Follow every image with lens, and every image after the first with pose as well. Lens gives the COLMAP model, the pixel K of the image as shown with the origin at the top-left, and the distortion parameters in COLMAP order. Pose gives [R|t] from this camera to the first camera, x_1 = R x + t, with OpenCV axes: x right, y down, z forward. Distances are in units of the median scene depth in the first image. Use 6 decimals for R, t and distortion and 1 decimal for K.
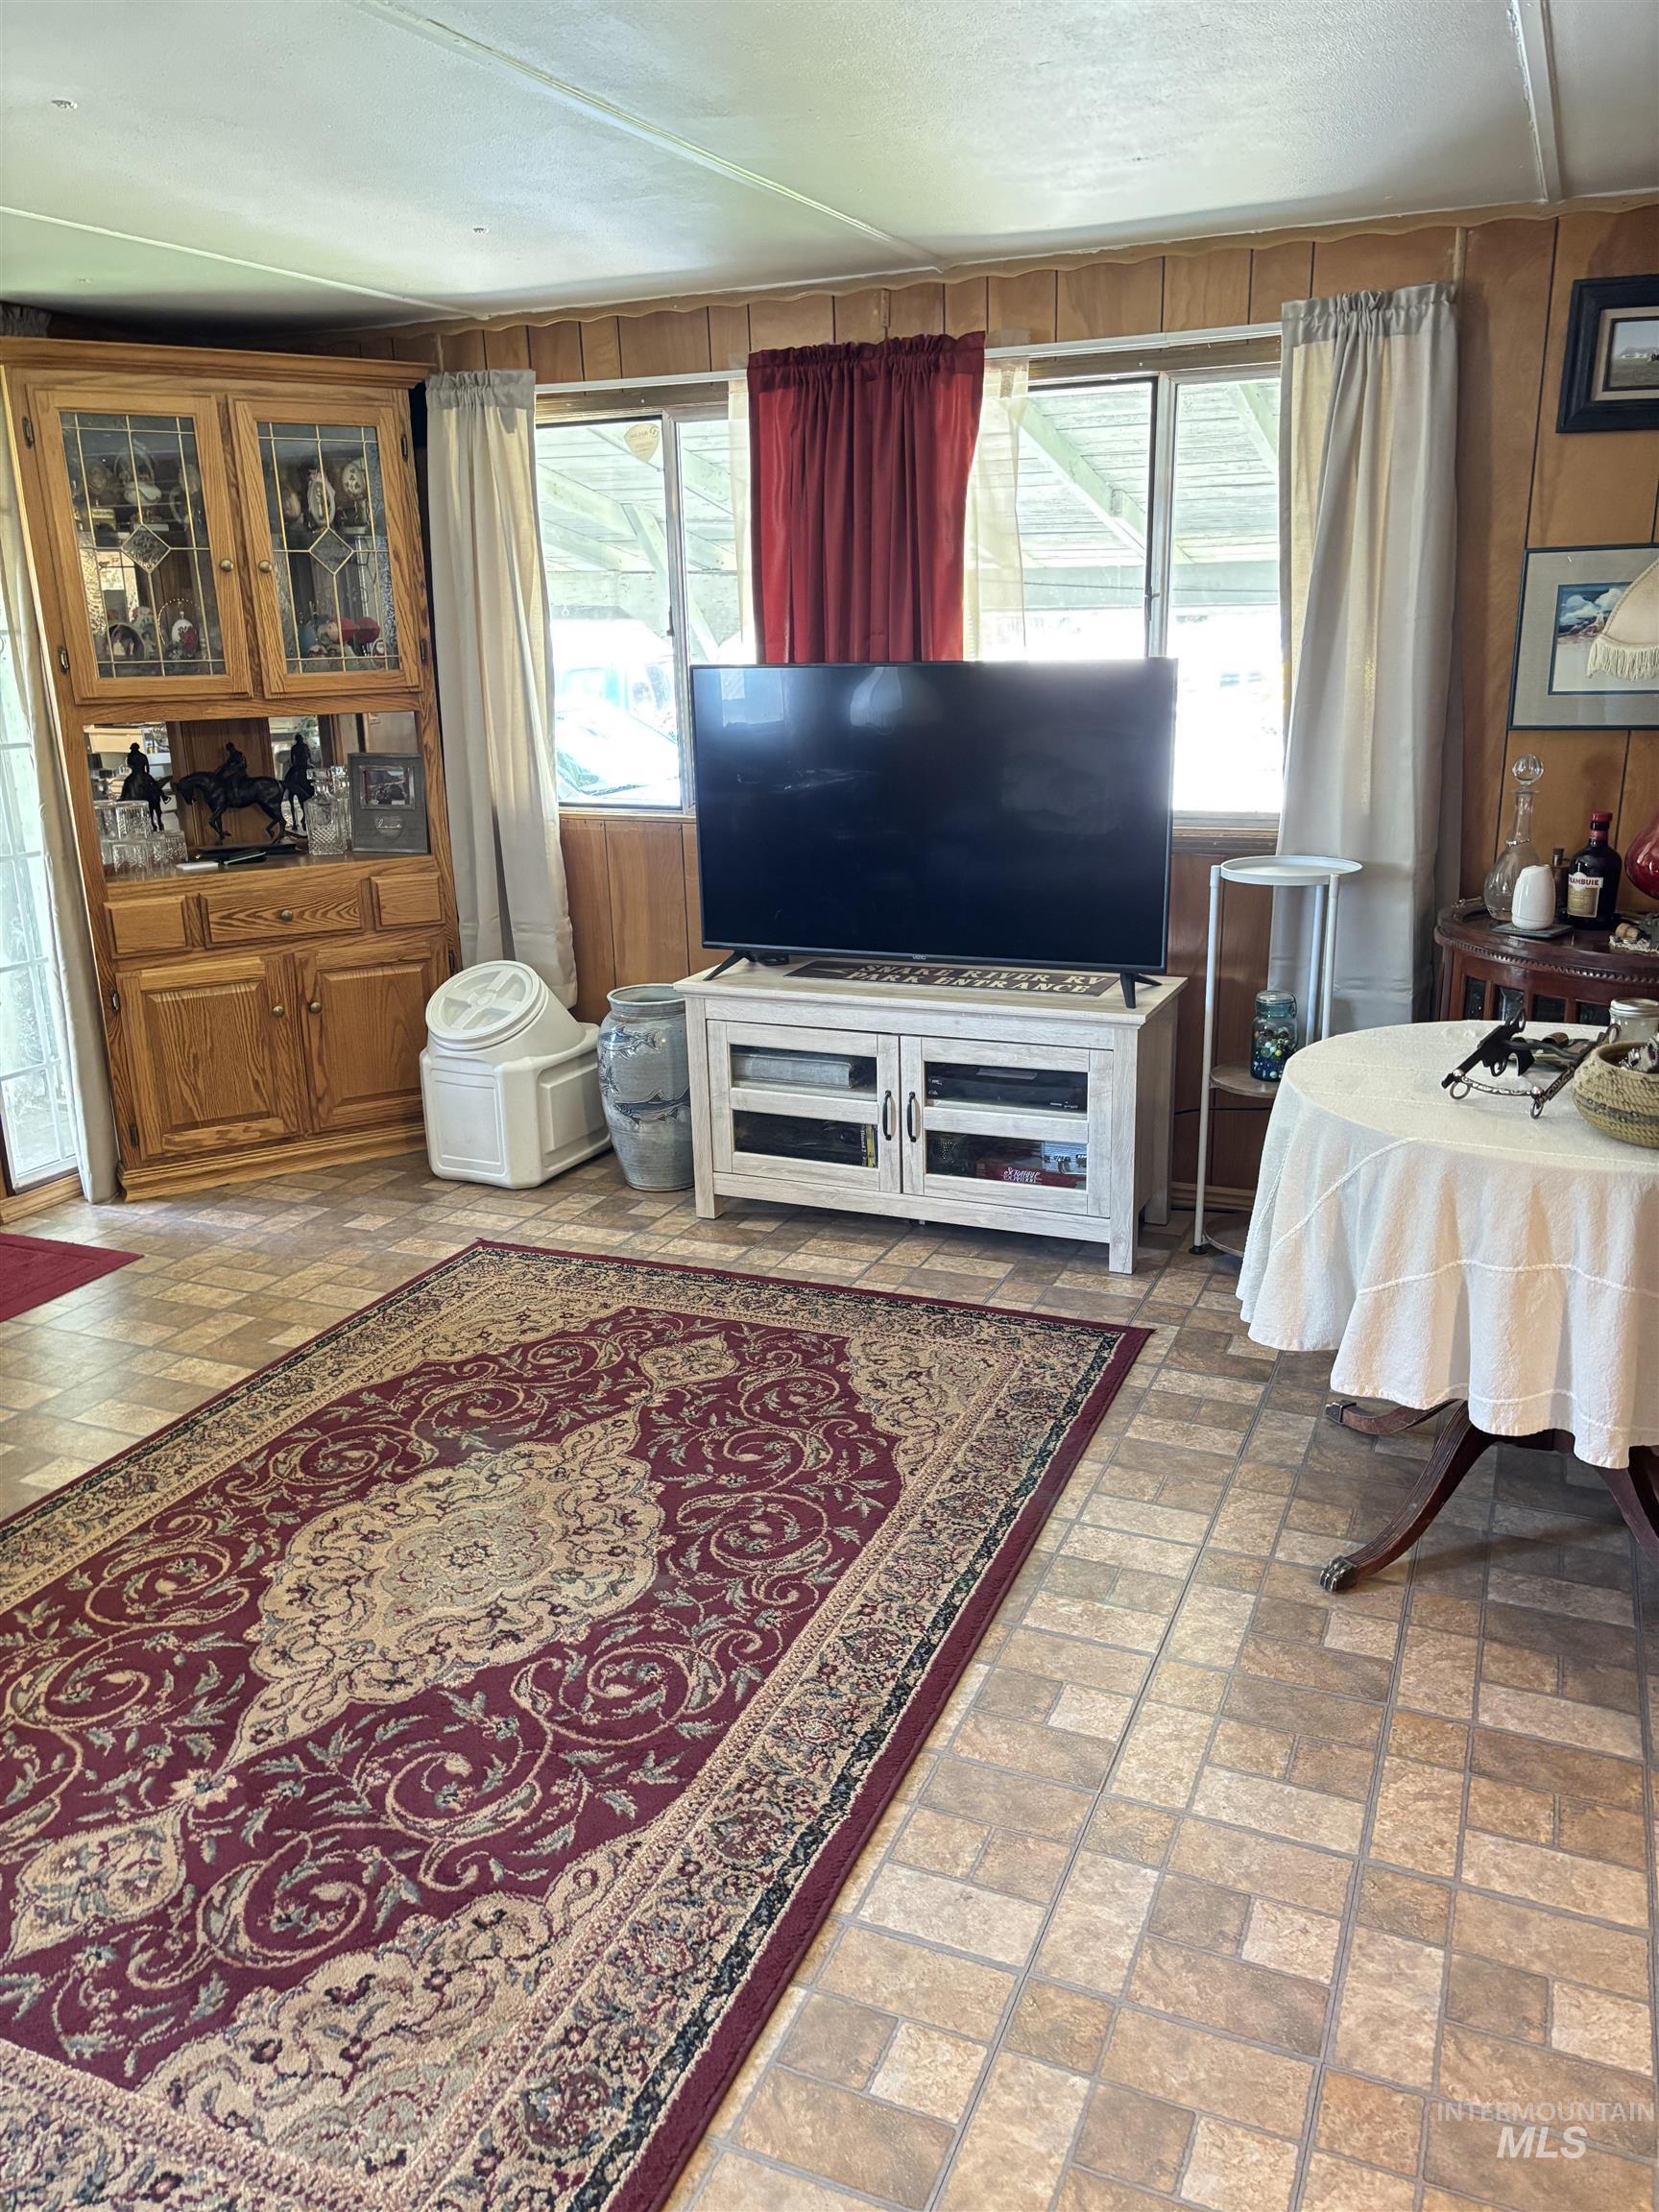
lens RADIAL K [[1629.1, 0, 839.3], [0, 1629.1, 1126.0], [0, 0, 1]] dist [0.044800, -0.054687]
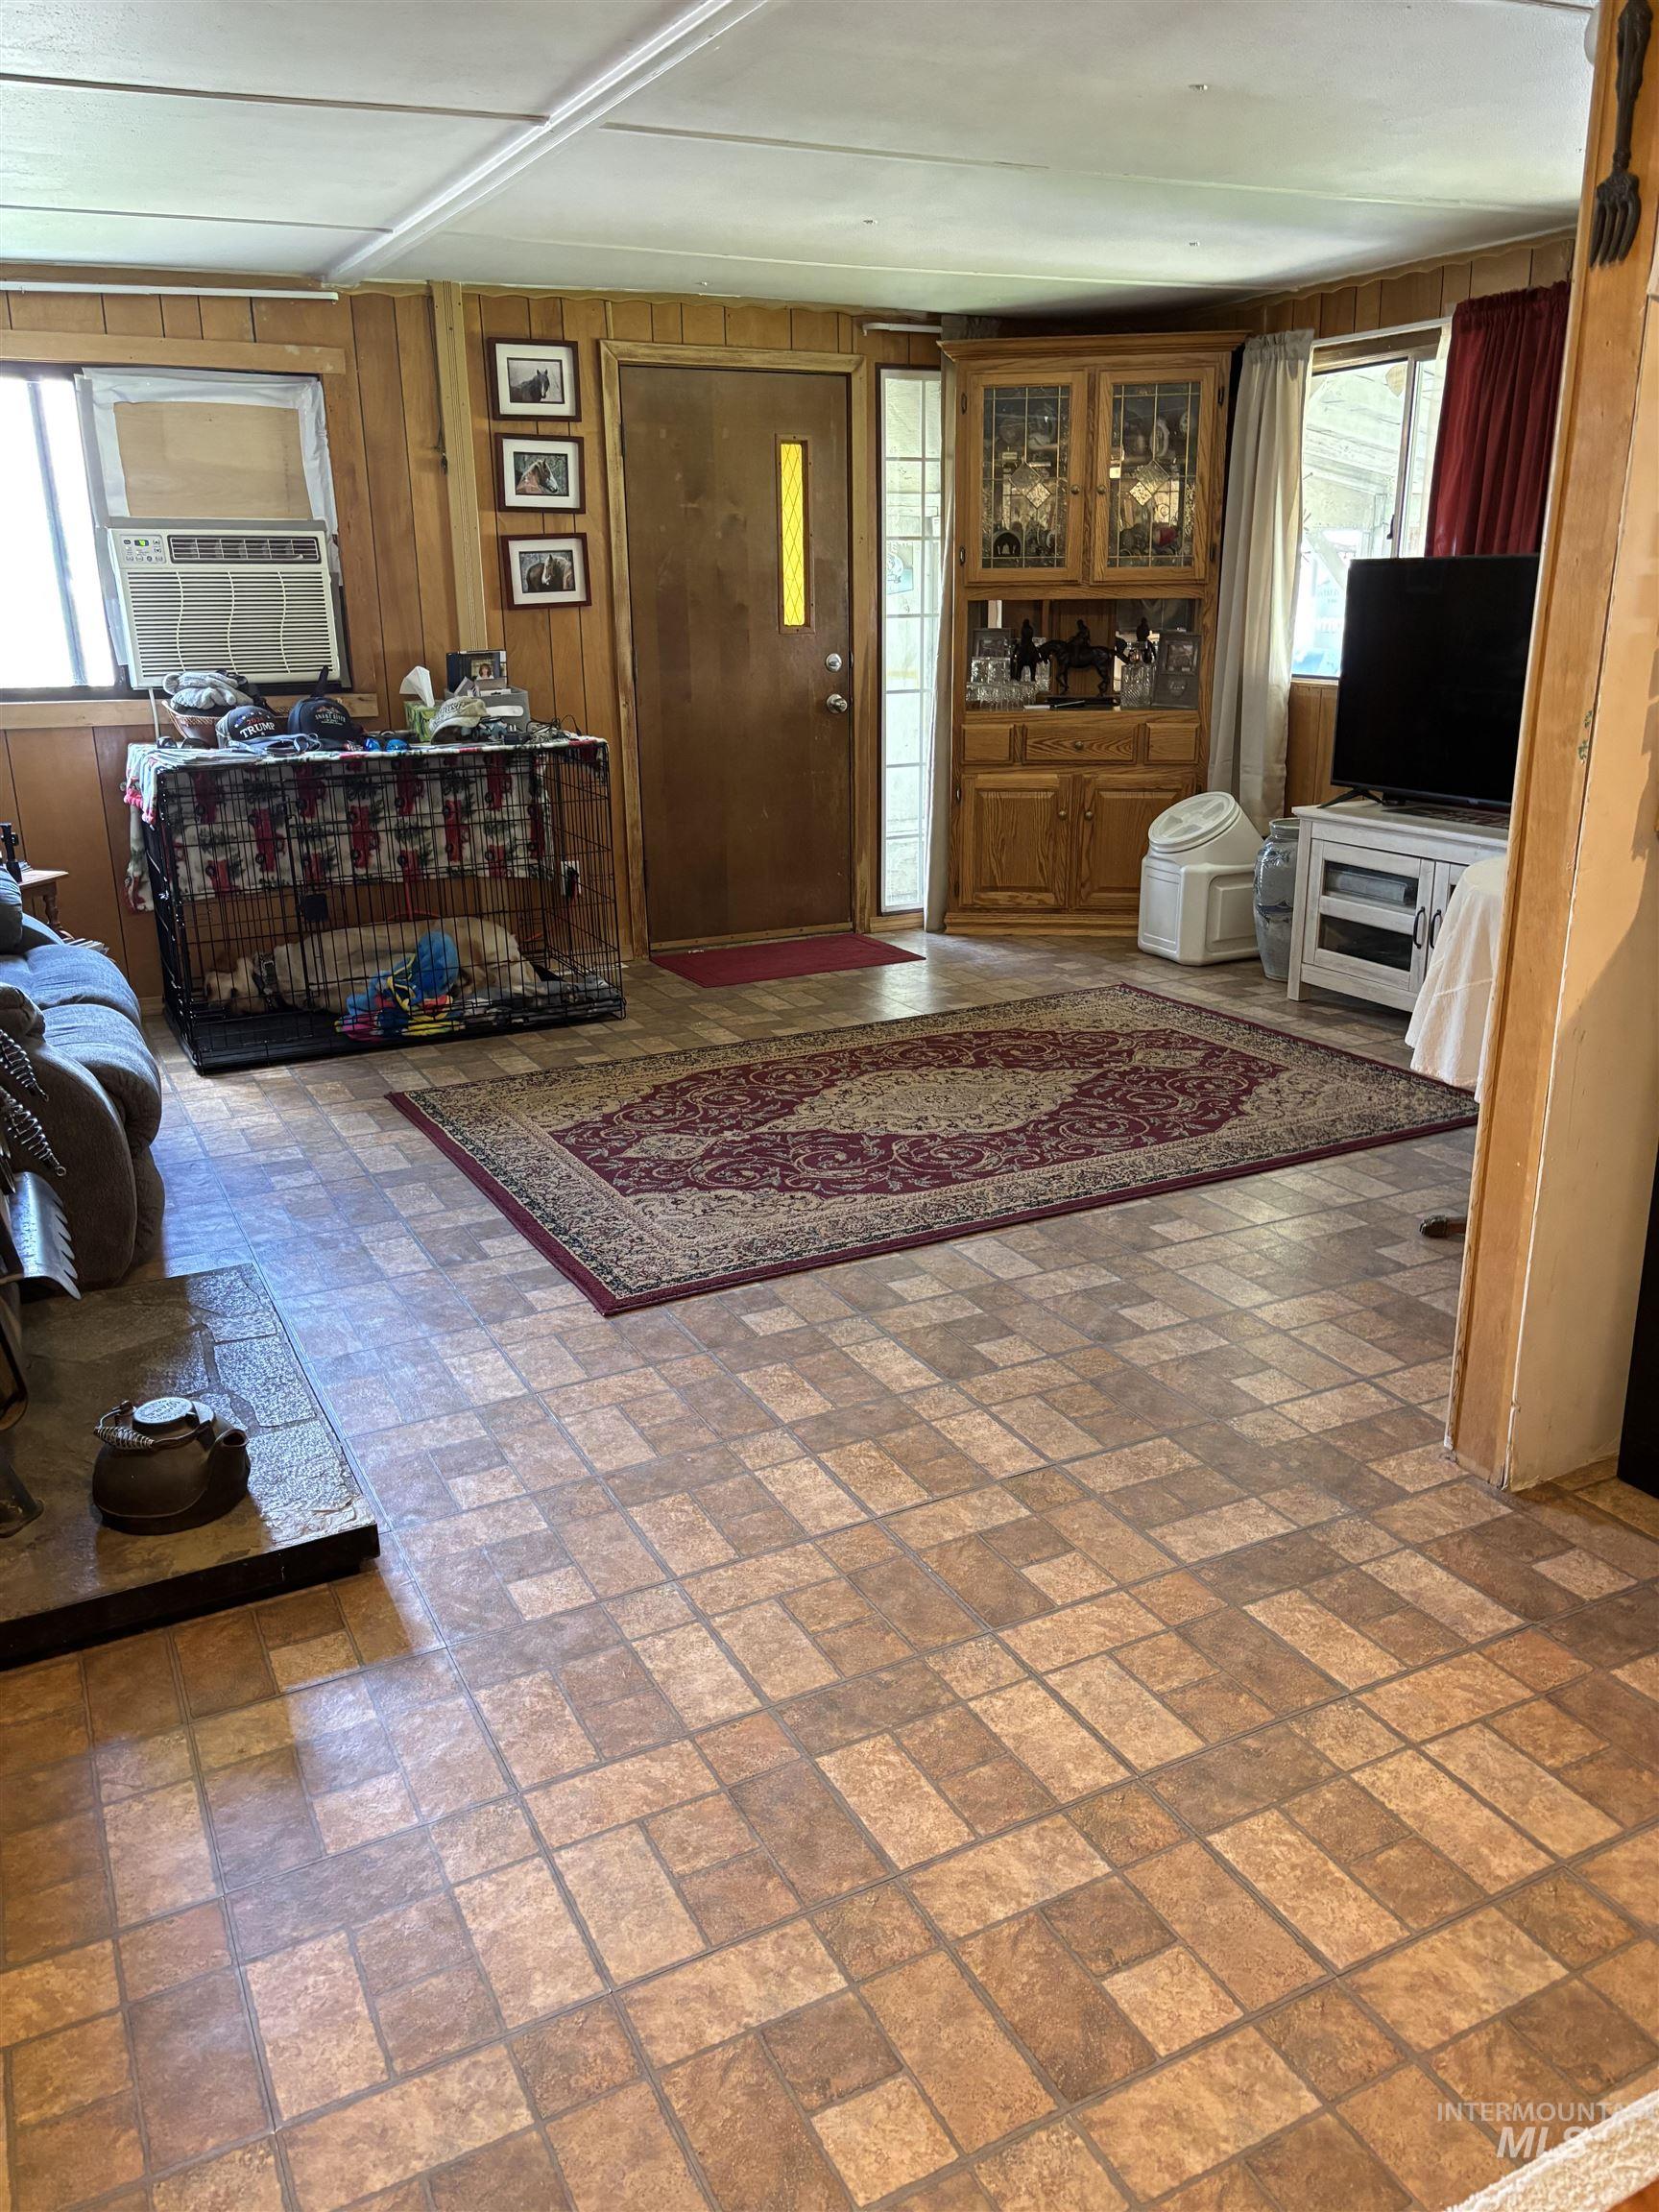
lens RADIAL K [[1629.1, 0, 809.8], [0, 1629.1, 1100.0], [0, 0, 1]] dist [0.044800, -0.054687]
pose [[0.759668, 0.205947, -0.616840, 0.558786], [-0.192056, 0.977271, 0.089759, 0.116752], [0.621305, 0.050281, 0.781954, -0.285992]]
